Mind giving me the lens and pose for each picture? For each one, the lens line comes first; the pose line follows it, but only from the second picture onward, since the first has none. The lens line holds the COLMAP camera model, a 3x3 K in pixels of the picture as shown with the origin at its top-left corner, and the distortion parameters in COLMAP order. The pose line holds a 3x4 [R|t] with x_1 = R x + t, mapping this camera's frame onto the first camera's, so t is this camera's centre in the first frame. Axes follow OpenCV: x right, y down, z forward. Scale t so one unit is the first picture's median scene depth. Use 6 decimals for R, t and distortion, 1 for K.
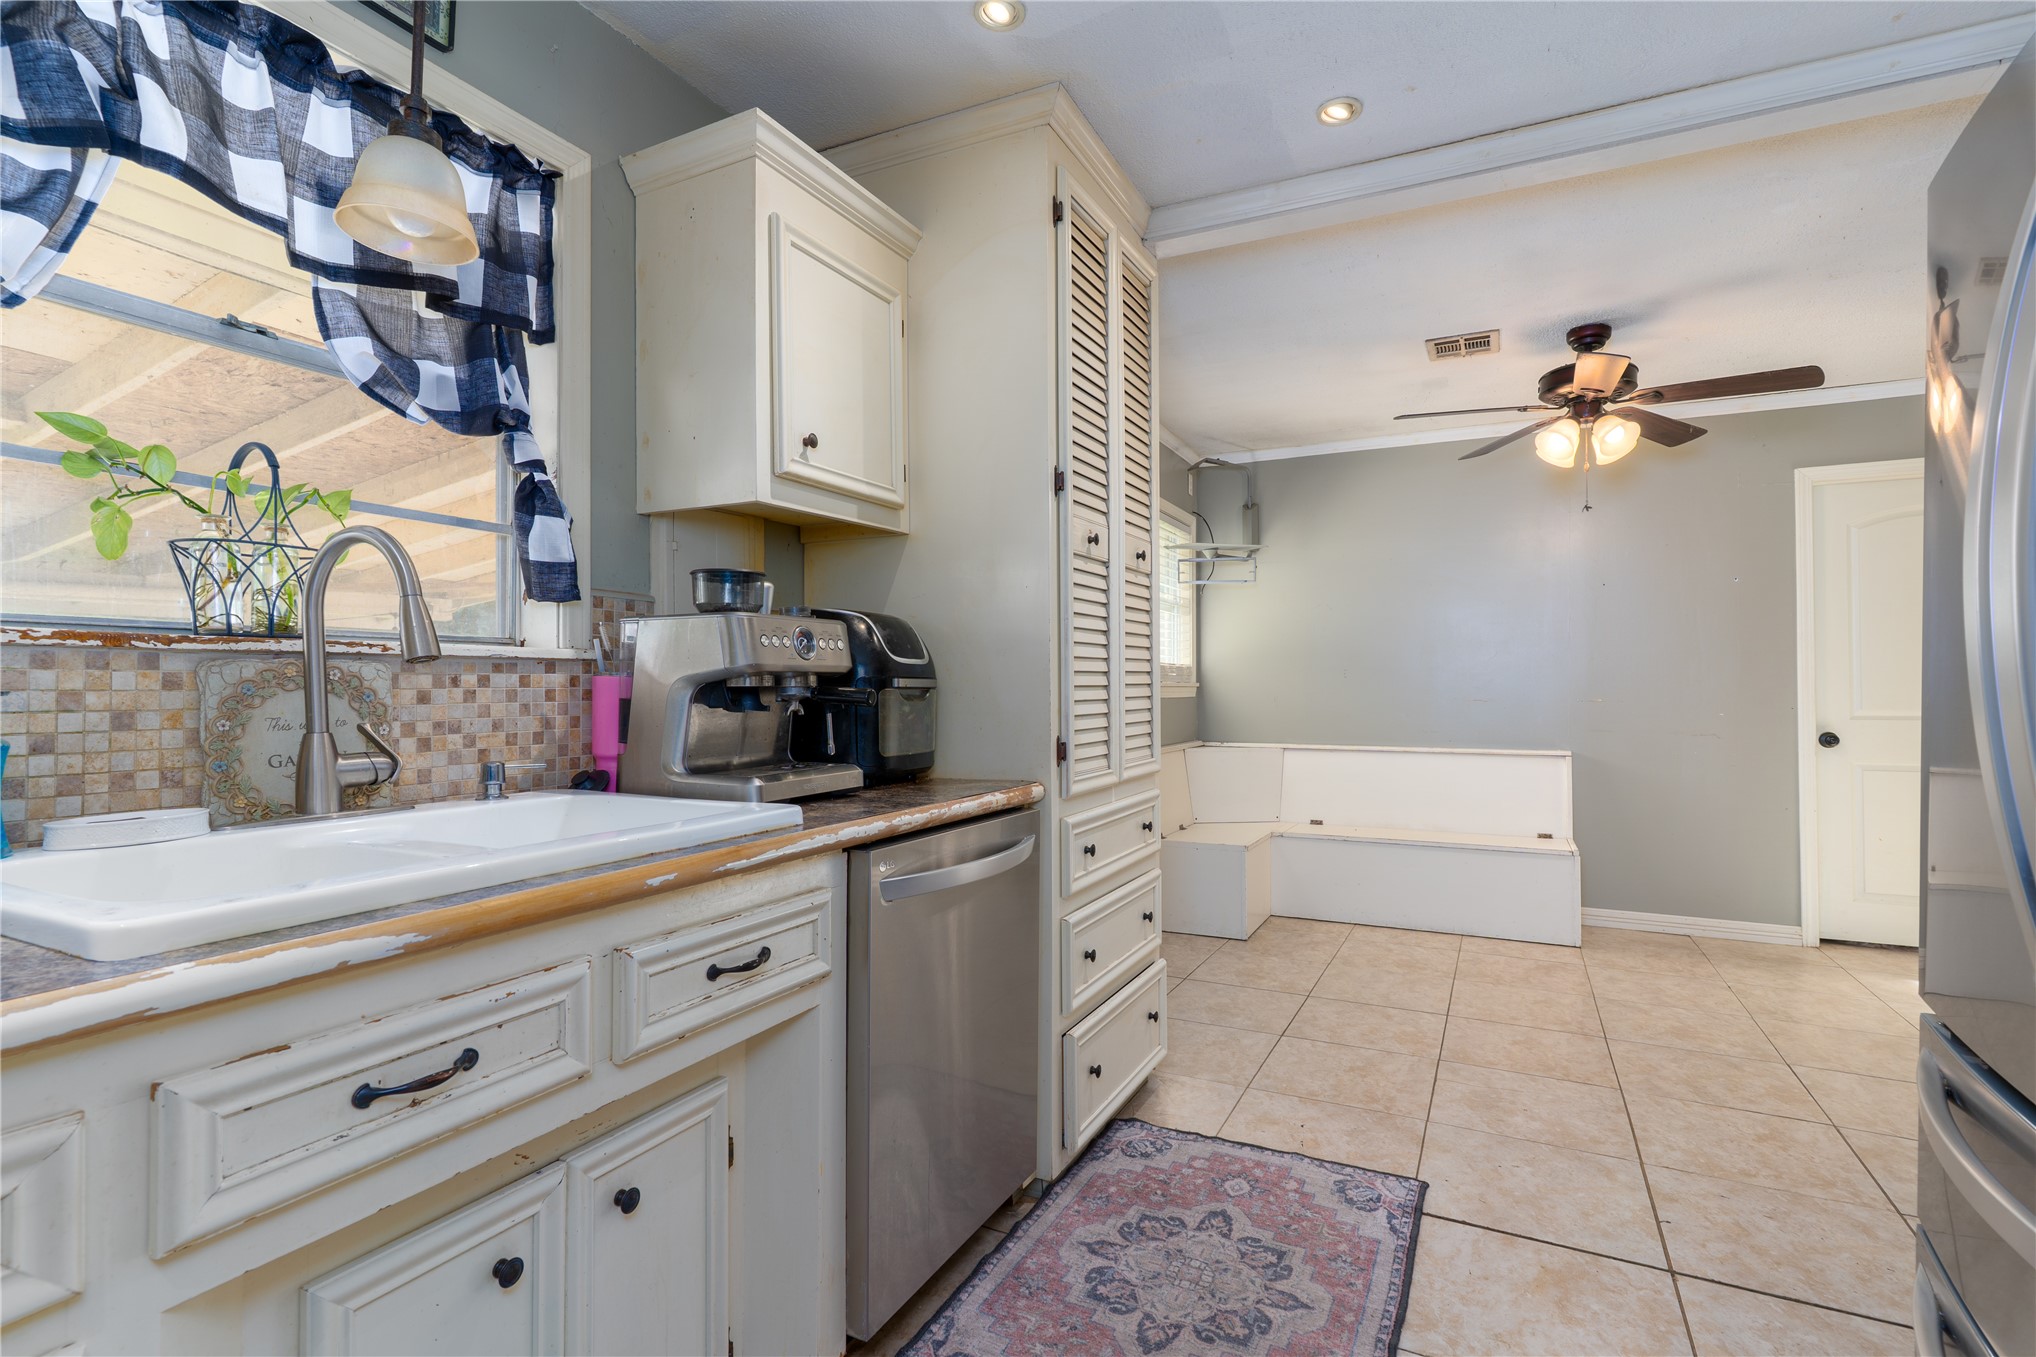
lens RADIAL K [[964.3, 0, 1010.7], [0, 964.3, 668.6], [0, 0, 1]] dist [-0.000555, 0.001100]
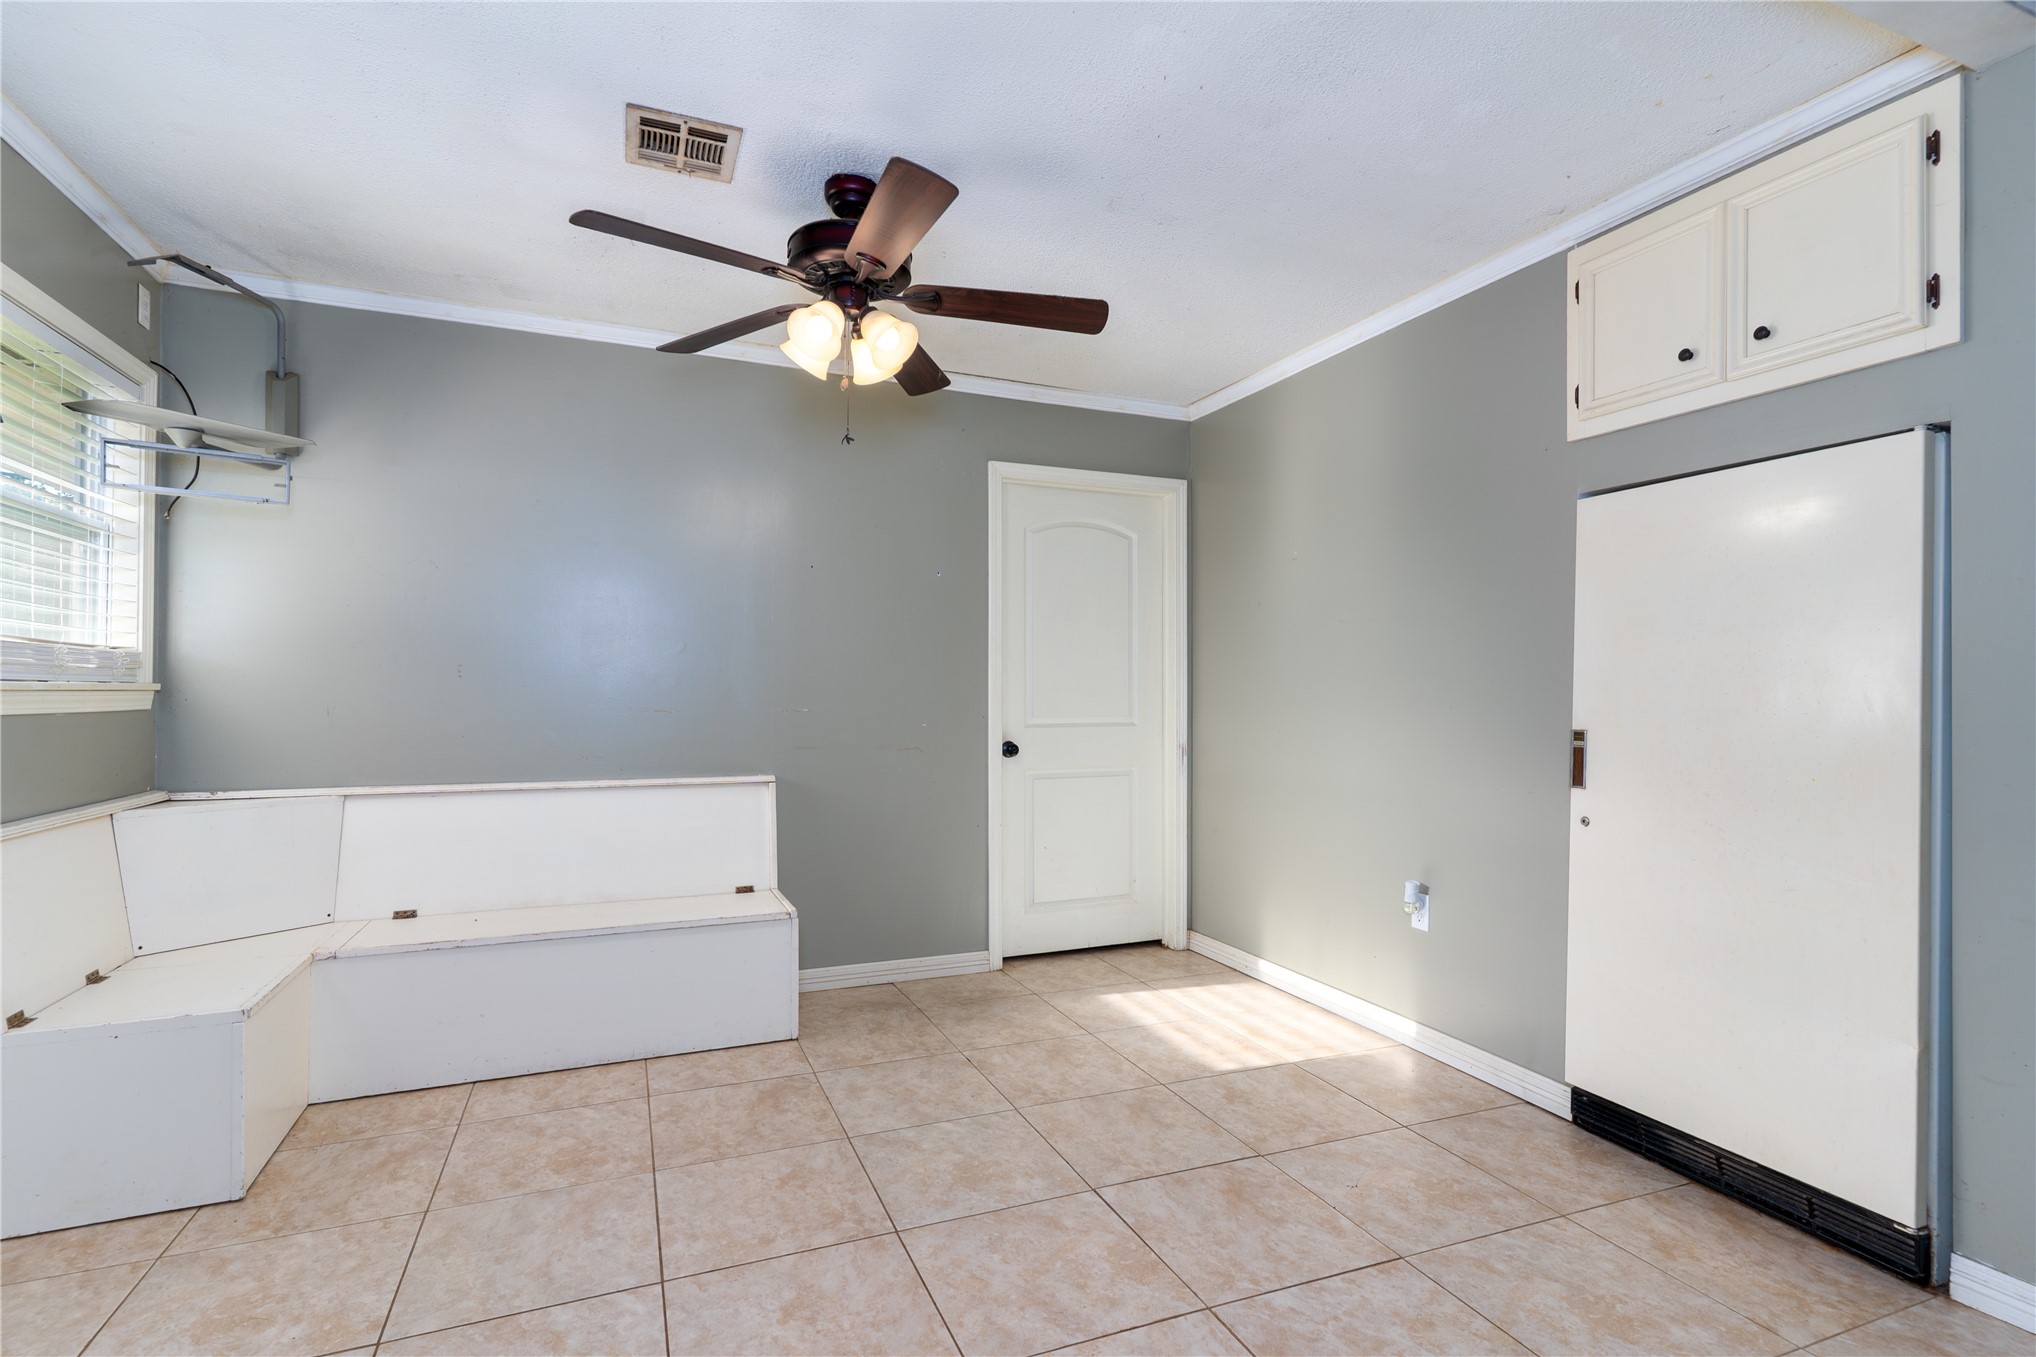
lens RADIAL K [[964.3, 0, 1014.9], [0, 964.3, 685.8], [0, 0, 1]] dist [-0.000555, 0.001100]
pose [[0.646234, 0.008183, 0.763095, 0.129645], [-0.020321, 0.999772, 0.006488, 0.004956], [-0.762869, -0.019700, 0.646253, 0.408495]]
